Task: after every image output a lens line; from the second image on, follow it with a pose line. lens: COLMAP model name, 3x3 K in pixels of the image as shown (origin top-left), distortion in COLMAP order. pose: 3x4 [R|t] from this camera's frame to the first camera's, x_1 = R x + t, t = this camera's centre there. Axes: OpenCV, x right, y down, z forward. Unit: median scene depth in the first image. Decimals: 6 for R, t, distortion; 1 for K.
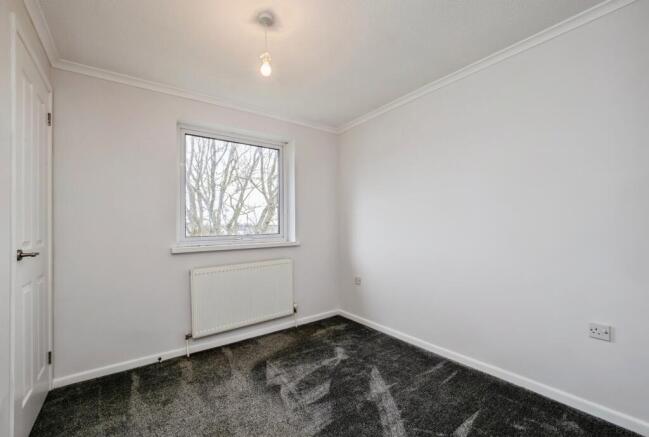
lens RADIAL K [[275.7, 0, 325.5], [0, 275.7, 225.6], [0, 0, 1]] dist [0.000630, 0.000082]
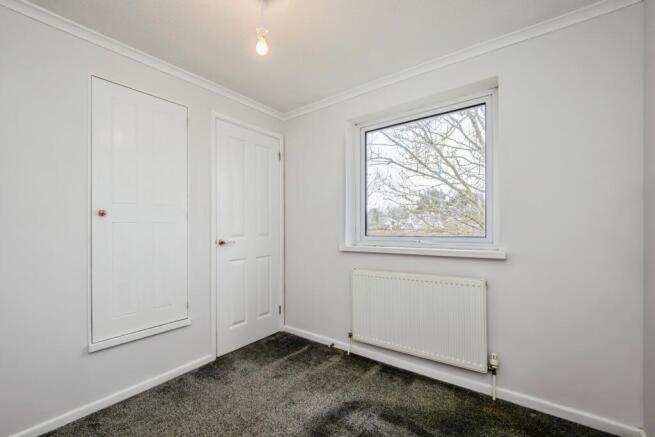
lens RADIAL K [[276.2, 0, 325.0], [0, 276.2, 225.9], [0, 0, 1]] dist [-0.001820, -0.000220]
pose [[0.285806, 0.003476, -0.958281, 0.465782], [0.005068, 0.999974, 0.005139, -0.001121], [0.958274, -0.006325, 0.285781, 0.669808]]
